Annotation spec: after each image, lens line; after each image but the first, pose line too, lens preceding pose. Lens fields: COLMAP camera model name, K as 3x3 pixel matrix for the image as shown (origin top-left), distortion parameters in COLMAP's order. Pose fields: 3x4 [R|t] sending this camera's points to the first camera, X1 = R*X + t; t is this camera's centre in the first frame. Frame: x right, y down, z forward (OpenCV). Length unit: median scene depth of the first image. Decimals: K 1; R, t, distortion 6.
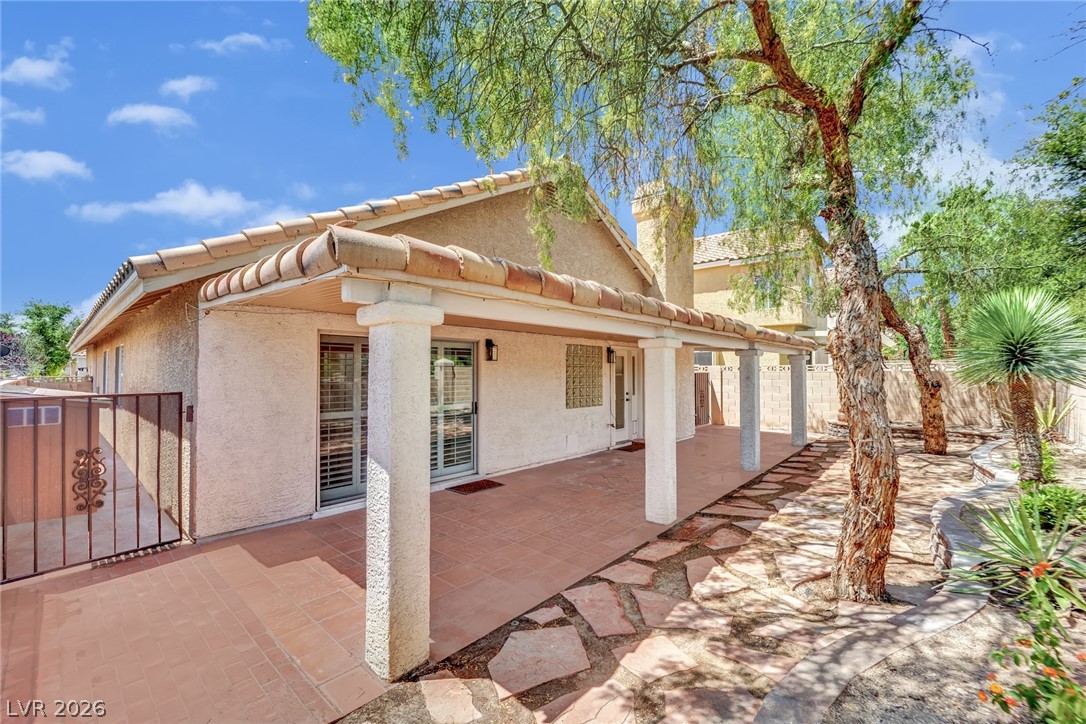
lens RADIAL K [[451.3, 0, 543.9], [0, 451.3, 364.0], [0, 0, 1]] dist [-0.023557, 0.001037]
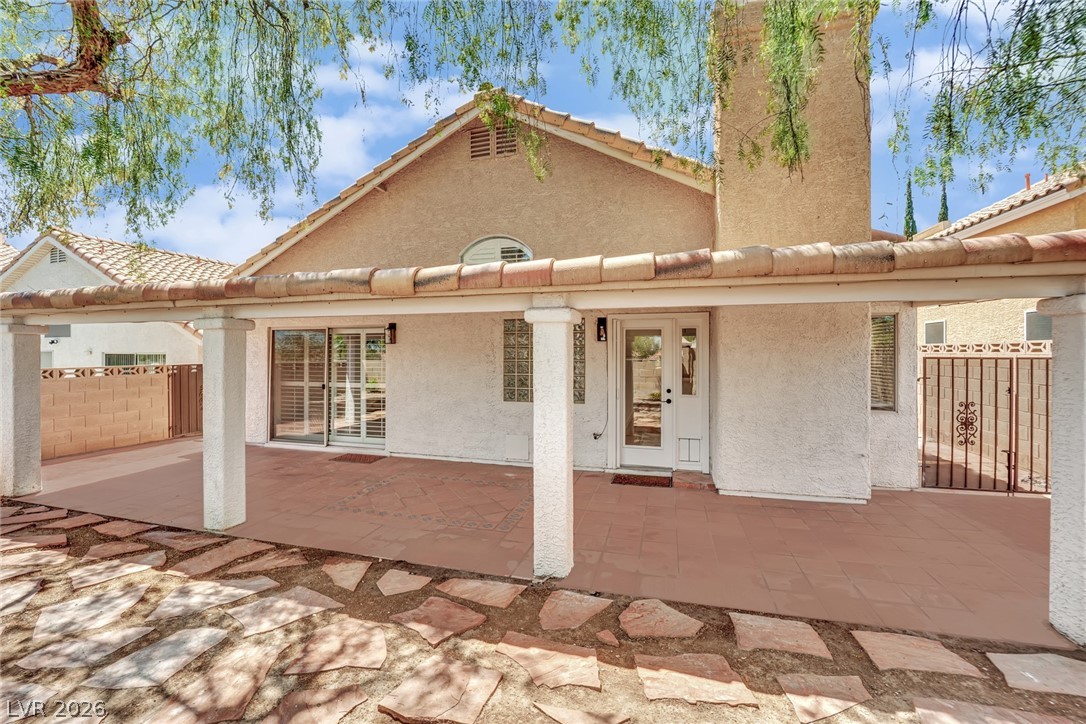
lens RADIAL K [[451.3, 0, 547.4], [0, 451.3, 351.8], [0, 0, 1]] dist [-0.023557, 0.001037]
pose [[0.432987, 0.001616, -0.901399, 1.358020], [0.015624, 0.999835, 0.009297, 0.010829], [0.901265, -0.018109, 0.432890, 1.231058]]
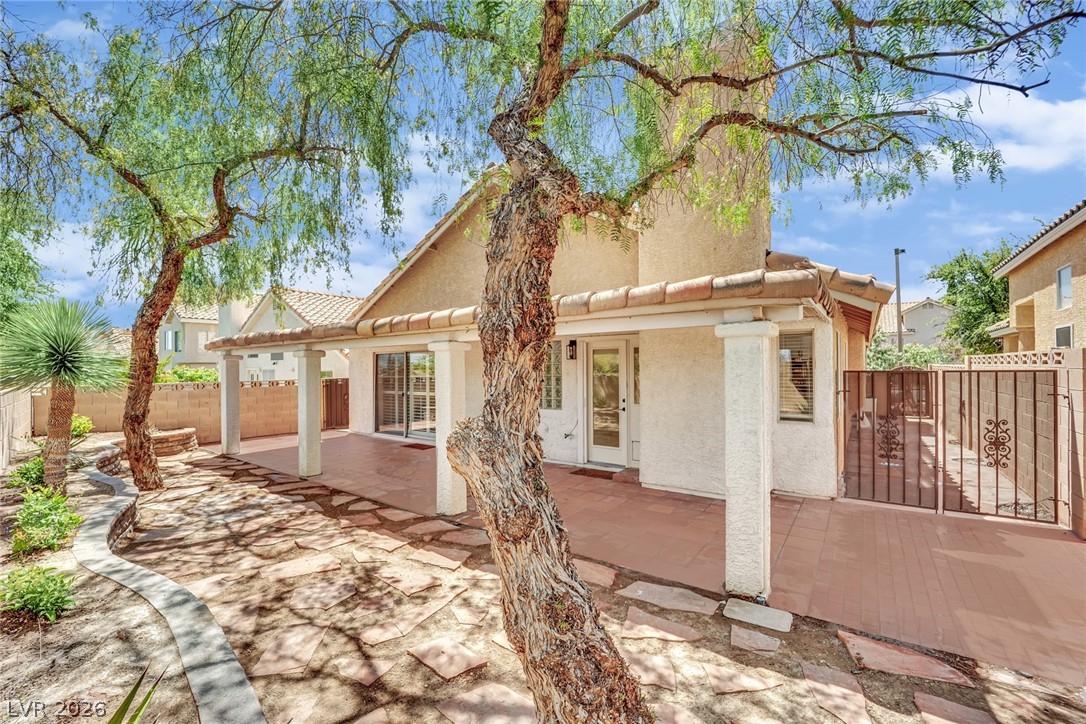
lens RADIAL K [[451.3, 0, 541.3], [0, 451.3, 367.3], [0, 0, 1]] dist [-0.023557, 0.001037]
pose [[0.089333, 0.000833, -0.996001, 1.826953], [0.027767, 0.999609, 0.003326, 0.014776], [0.995615, -0.027953, 0.089275, 1.670779]]
